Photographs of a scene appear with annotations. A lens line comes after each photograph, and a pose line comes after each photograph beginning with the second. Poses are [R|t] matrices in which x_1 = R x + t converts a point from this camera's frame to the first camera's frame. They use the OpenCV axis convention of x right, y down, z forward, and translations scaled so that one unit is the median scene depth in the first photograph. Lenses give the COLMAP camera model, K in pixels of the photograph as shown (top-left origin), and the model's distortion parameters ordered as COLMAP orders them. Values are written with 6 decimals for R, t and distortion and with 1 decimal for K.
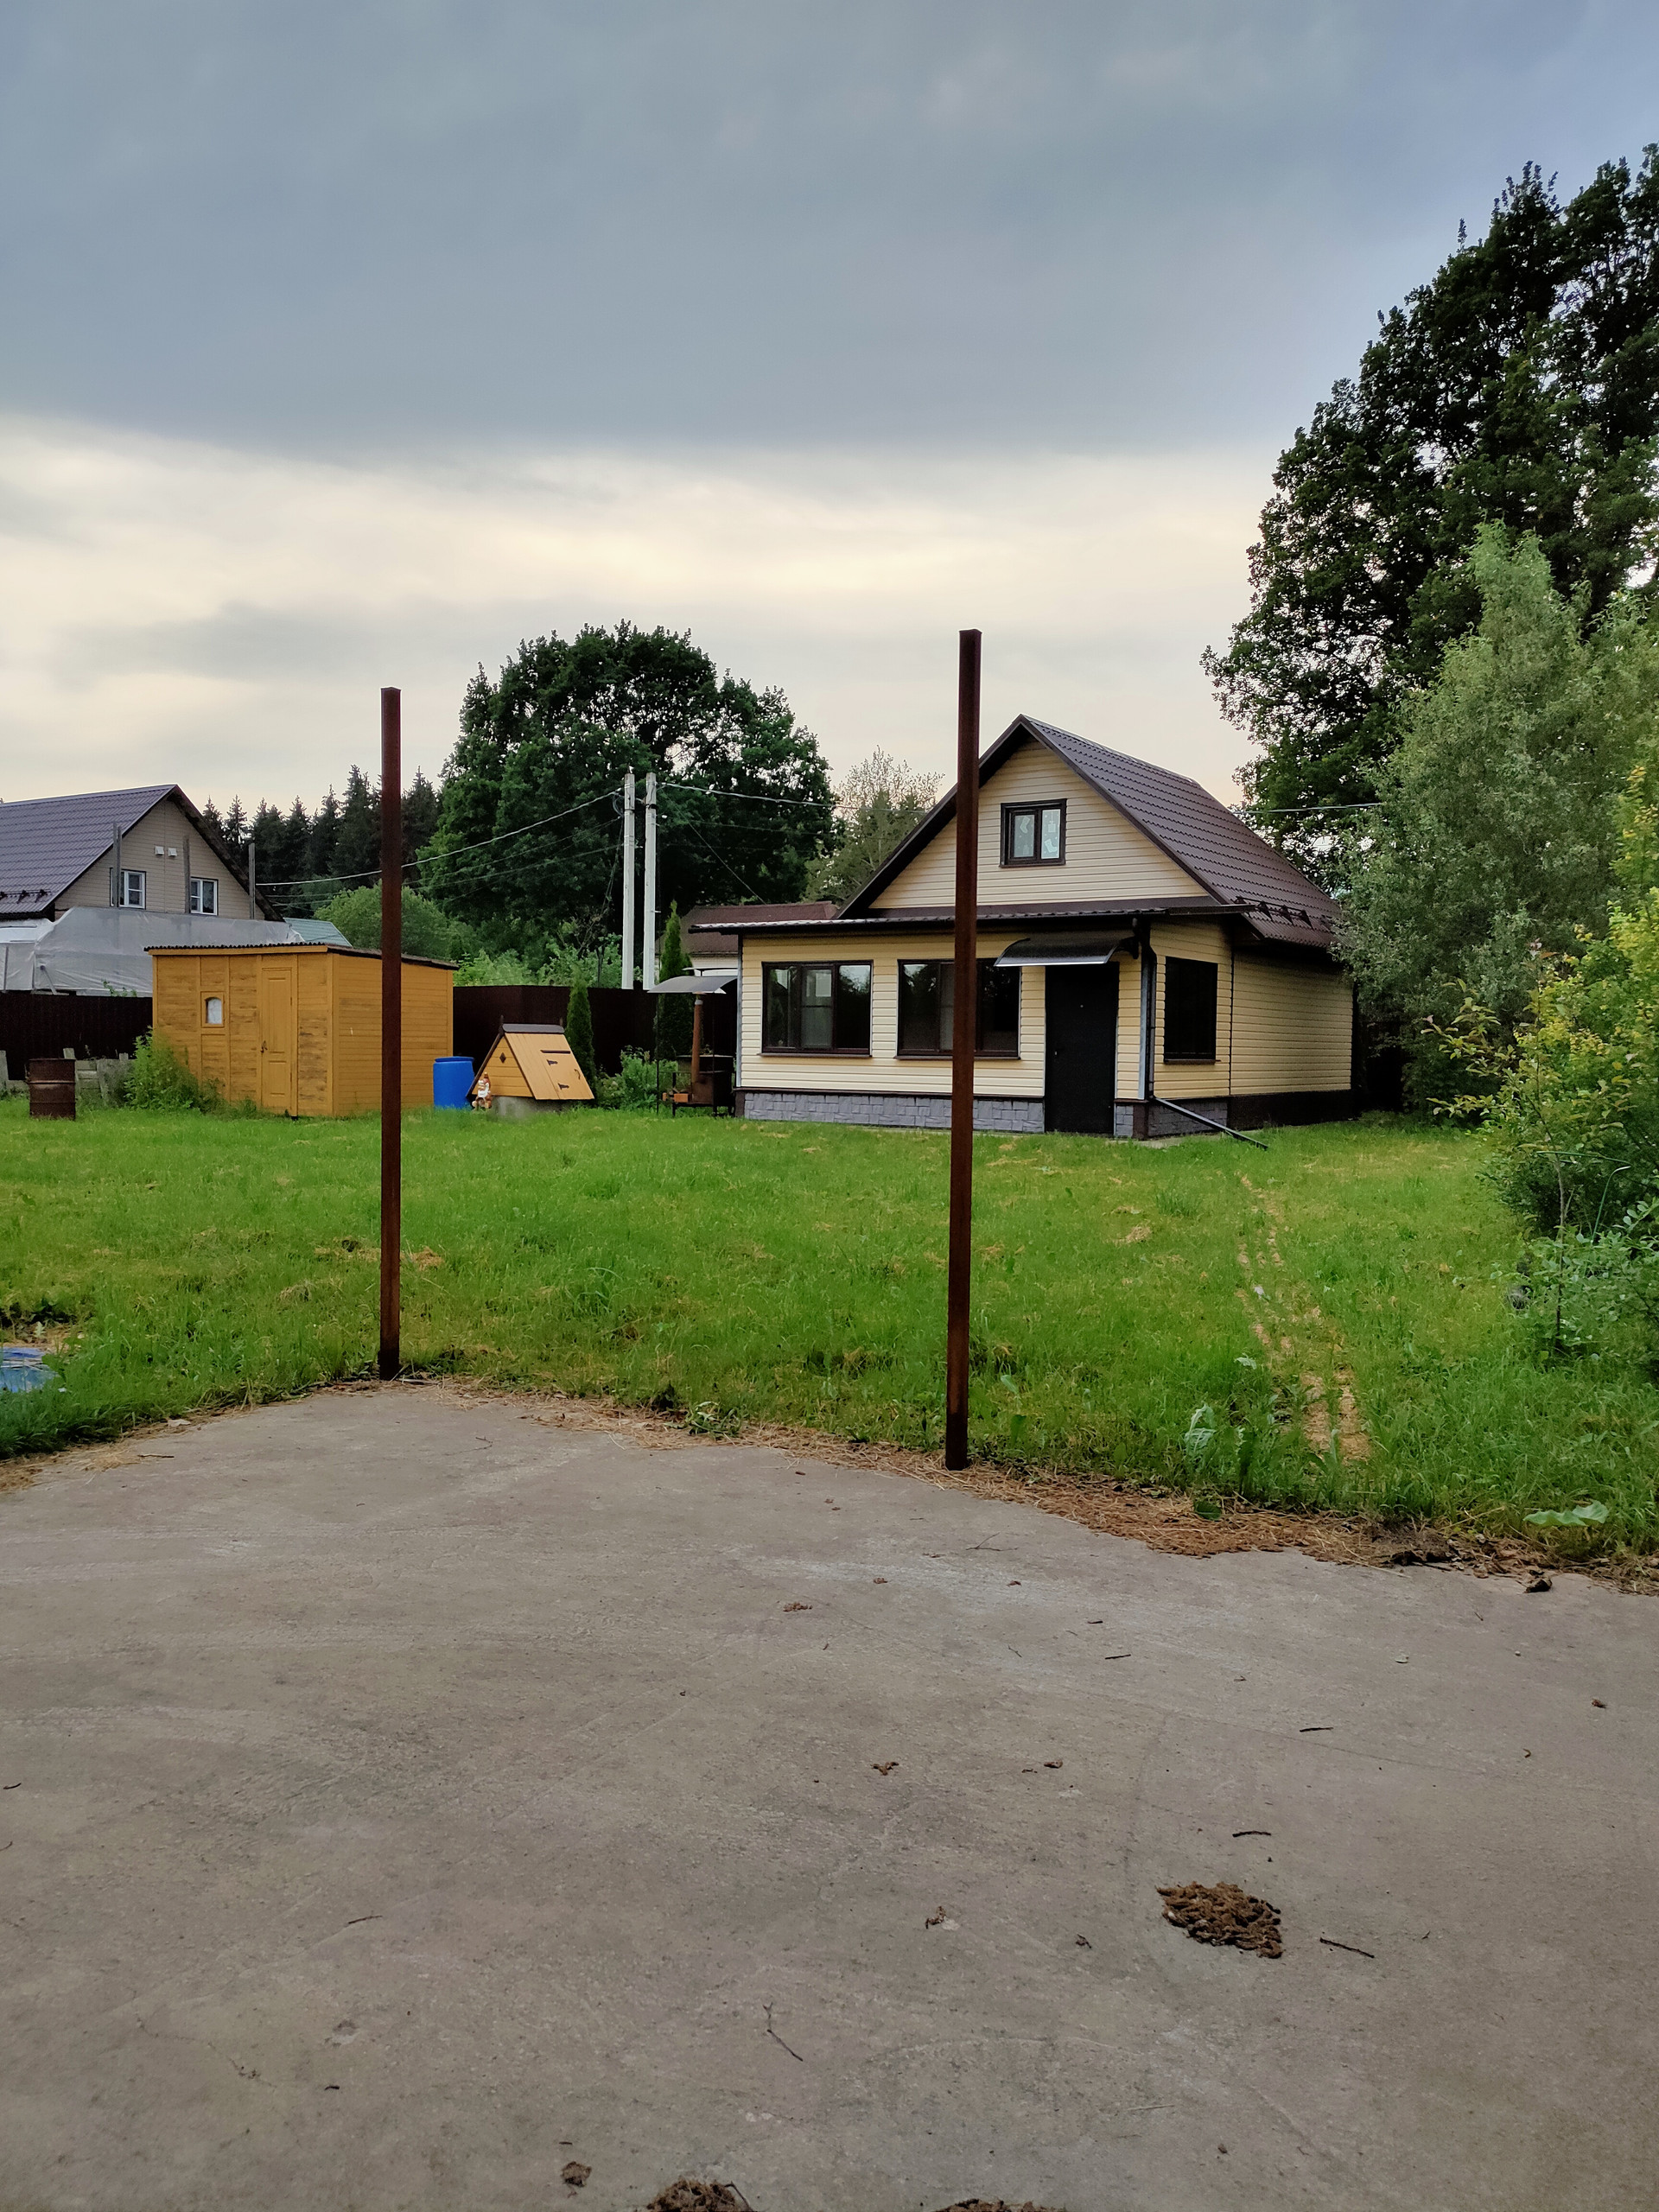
lens RADIAL K [[1721.0, 0, 833.8], [0, 1721.0, 1099.2], [0, 0, 1]] dist [0.041220, -0.019871]
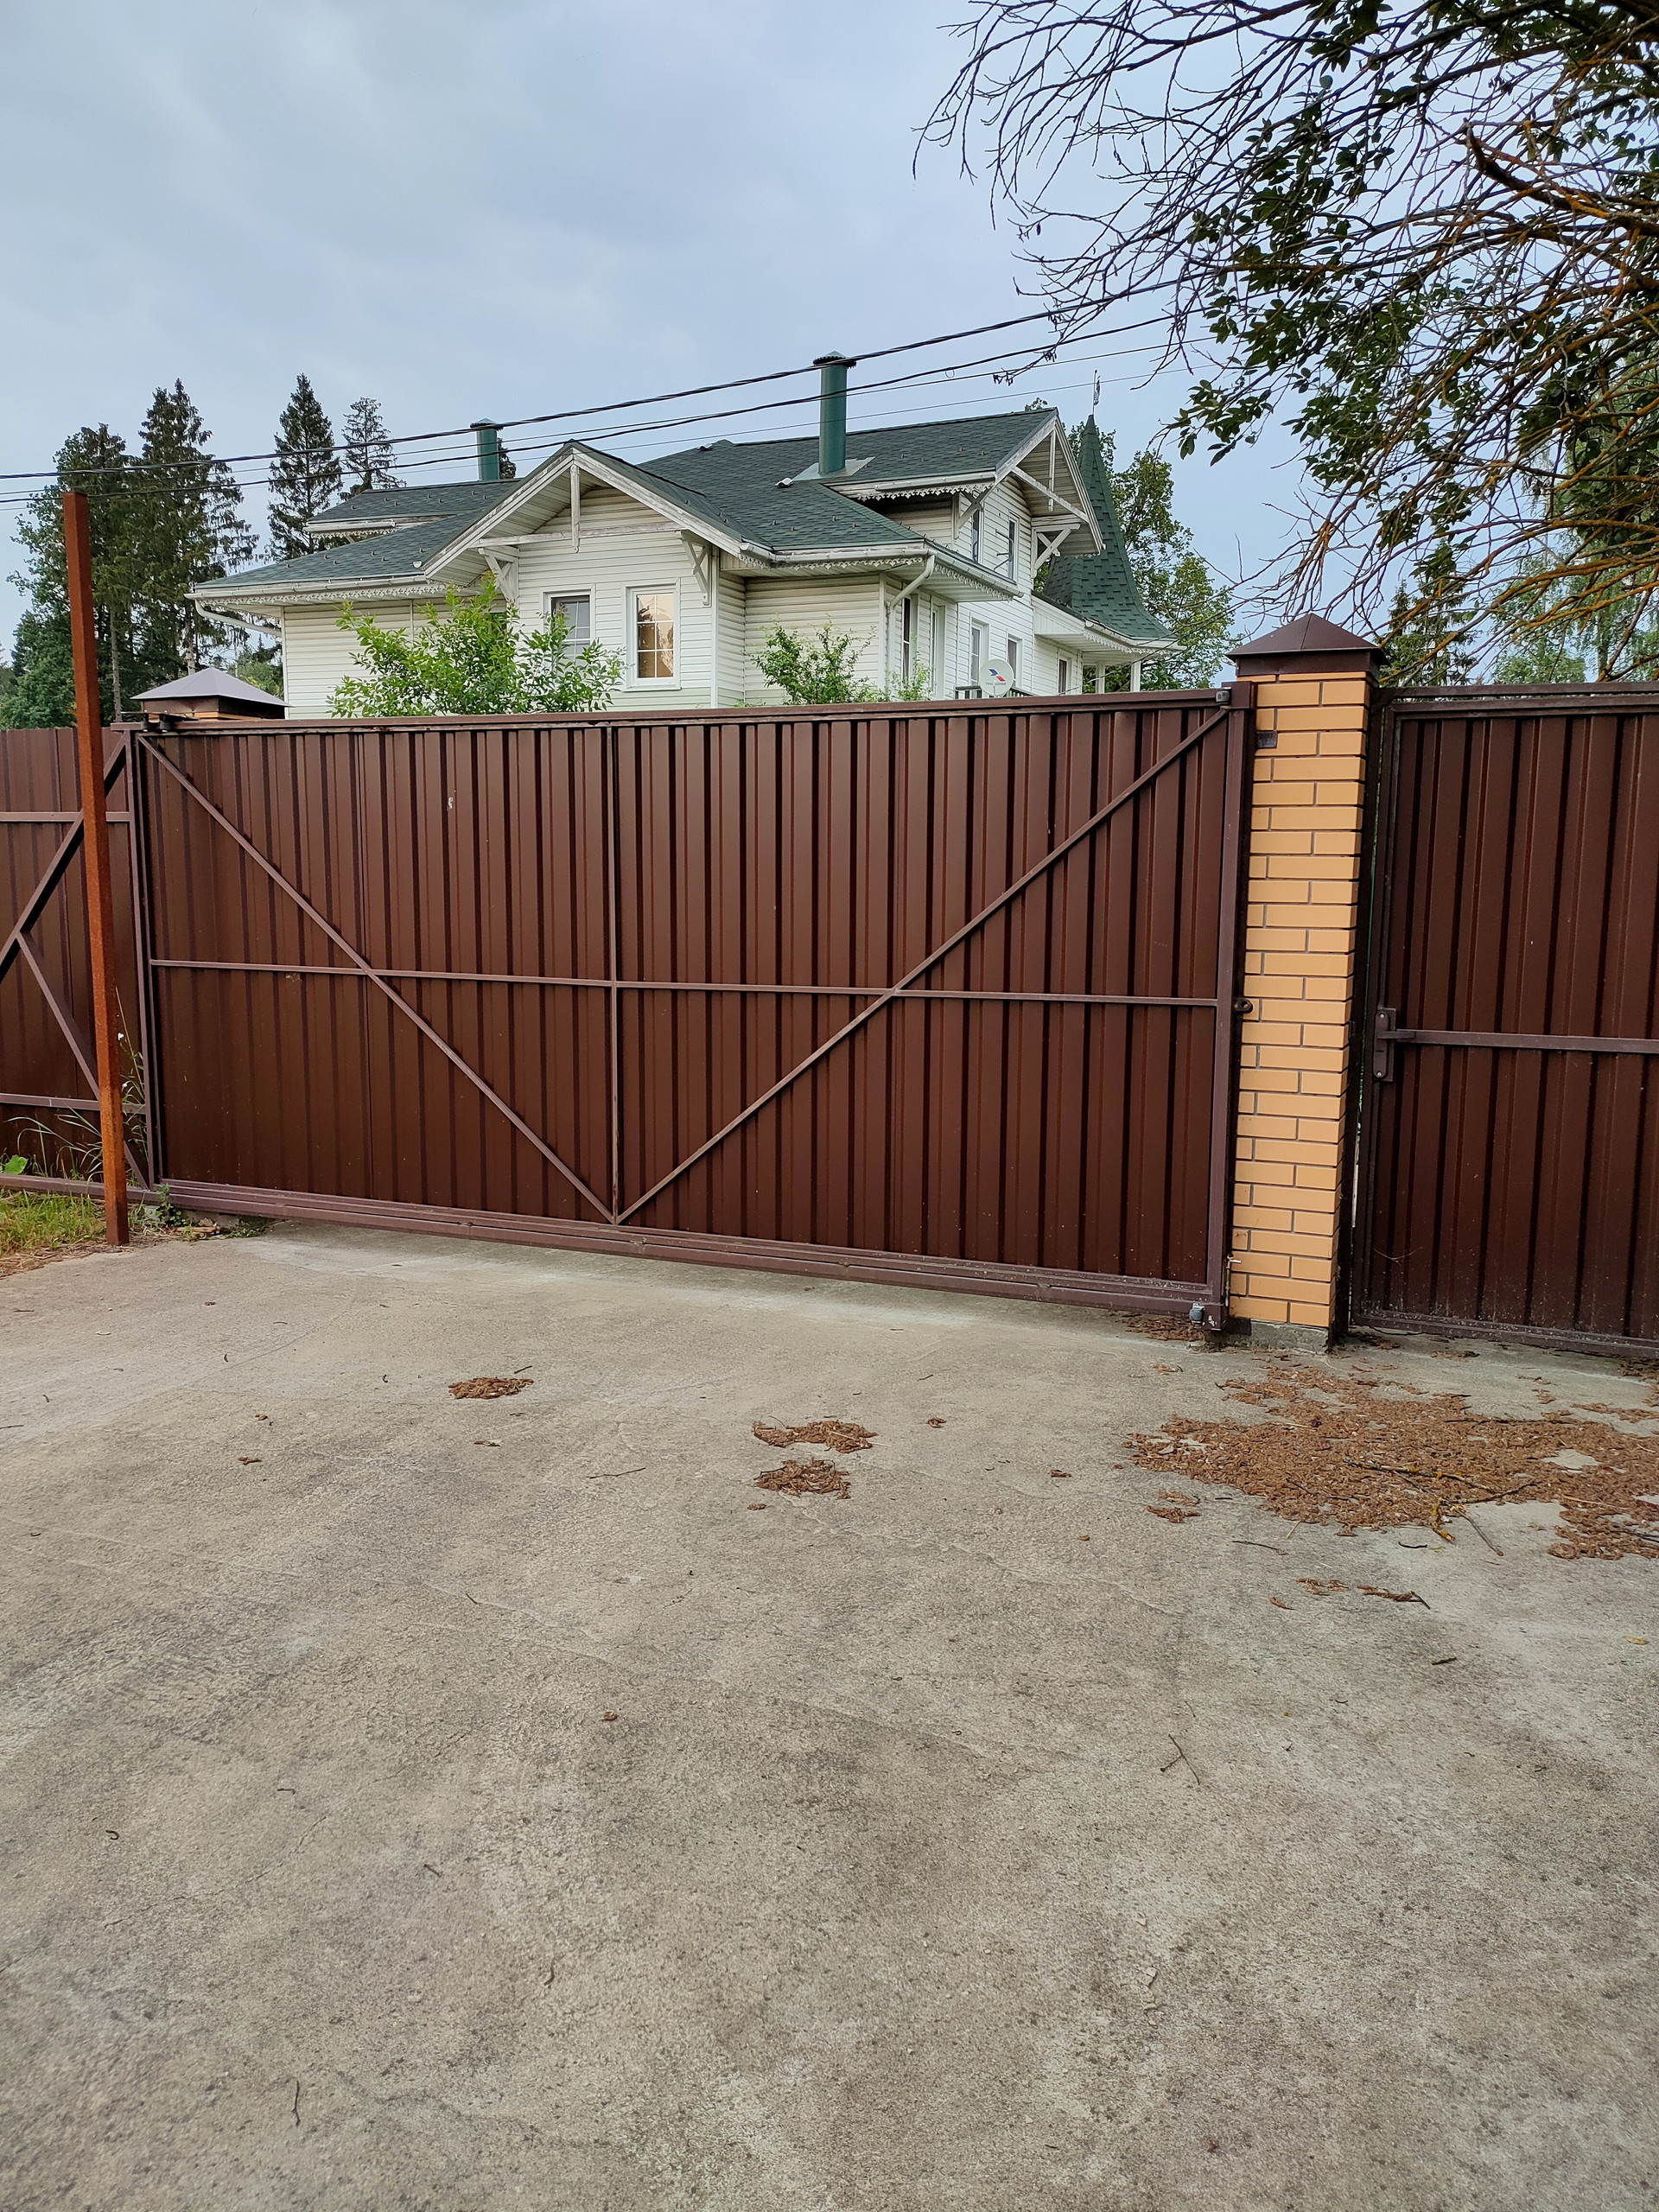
lens RADIAL K [[1721.0, 0, 830.1], [0, 1721.0, 1109.9], [0, 0, 1]] dist [0.041220, -0.019871]
pose [[-0.128926, -0.156932, 0.979158, -0.866625], [0.027111, 0.986472, 0.161674, -0.034556], [-0.991284, 0.047390, -0.122927, 0.531252]]
